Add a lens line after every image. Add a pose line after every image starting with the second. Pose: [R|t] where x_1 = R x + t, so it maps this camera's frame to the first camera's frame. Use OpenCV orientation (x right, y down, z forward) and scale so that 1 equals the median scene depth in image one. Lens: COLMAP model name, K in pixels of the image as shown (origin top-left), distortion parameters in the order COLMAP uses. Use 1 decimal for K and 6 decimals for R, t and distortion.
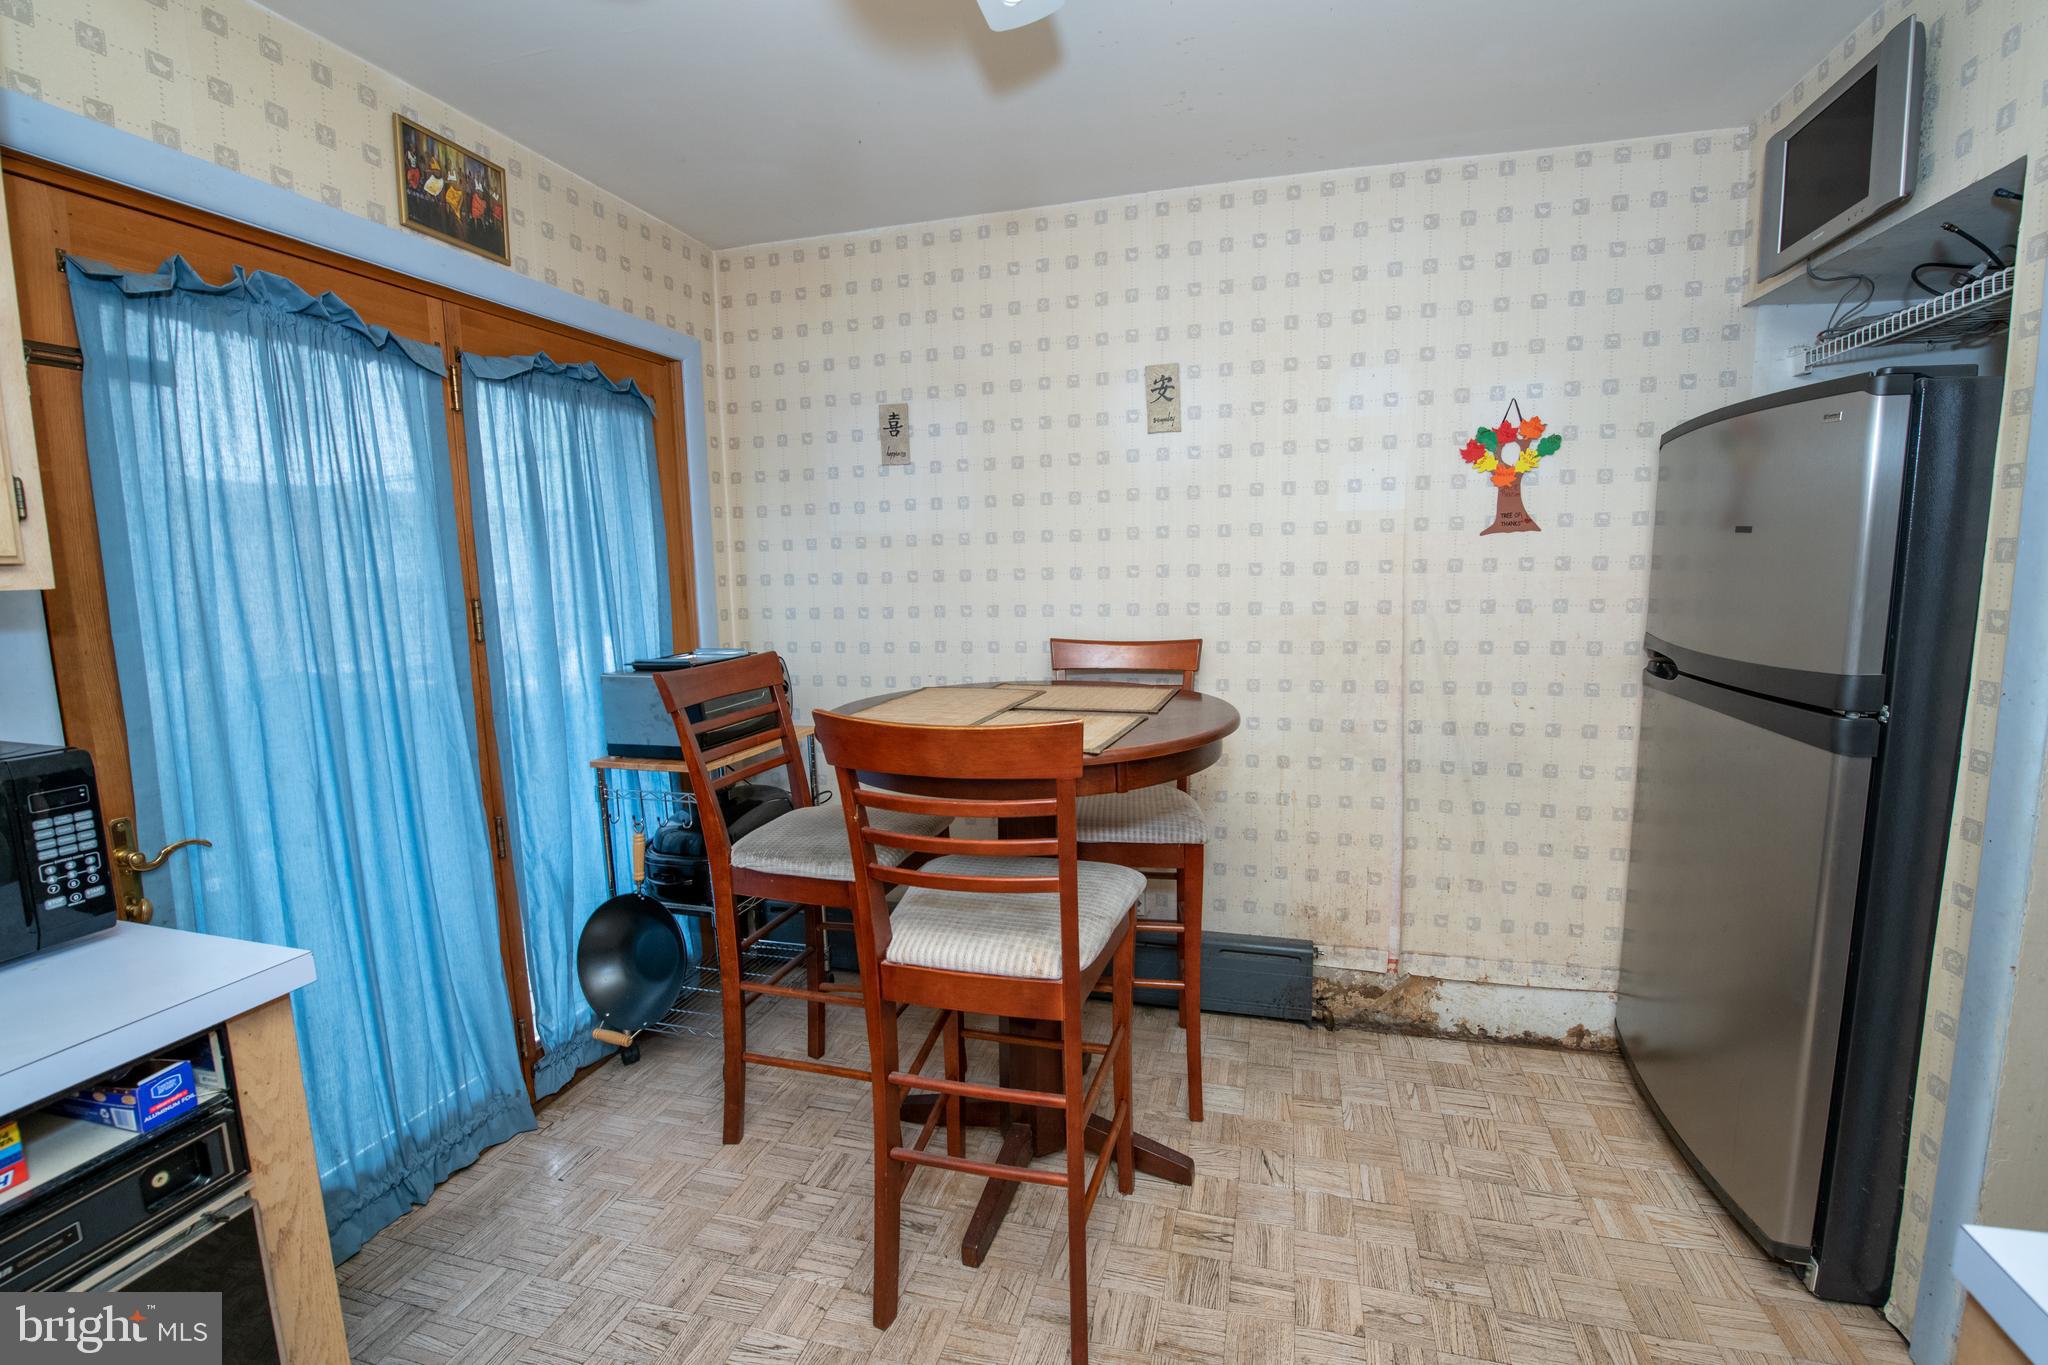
lens RADIAL K [[833.9, 0, 1027.8], [0, 833.9, 670.1], [0, 0, 1]] dist [-0.015801, 0.000135]
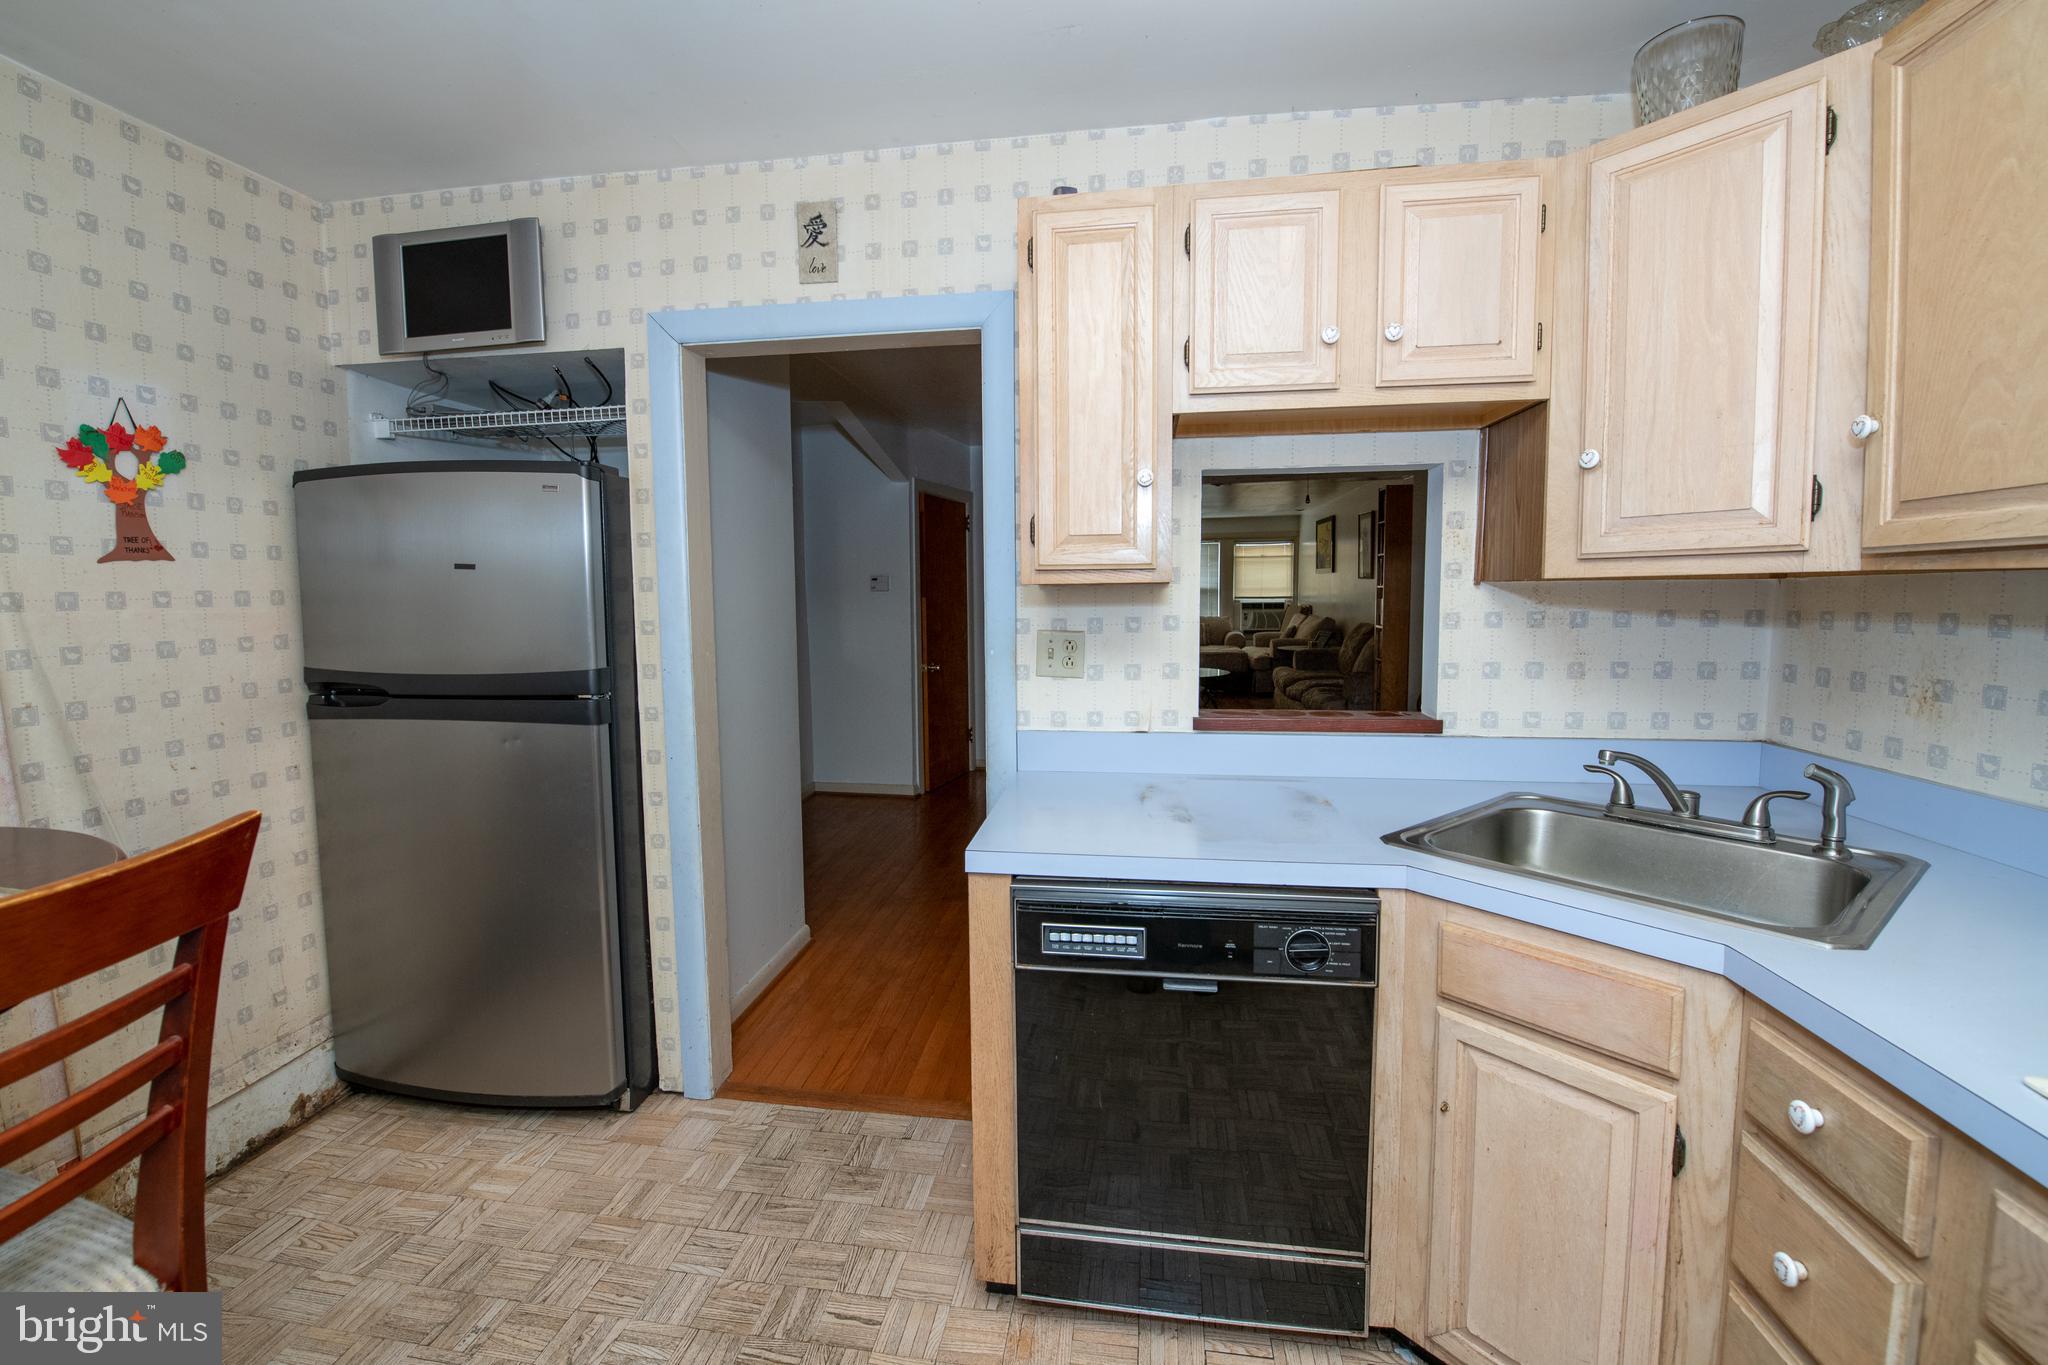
lens RADIAL K [[857.6, 0, 1002.6], [0, 857.6, 663.9], [0, 0, 1]] dist [-0.016911, -0.002166]
pose [[-0.087207, -0.065181, 0.994055, -0.326071], [0.139729, 0.987192, 0.076990, -0.010636], [-0.986342, 0.145613, -0.076983, 0.241749]]
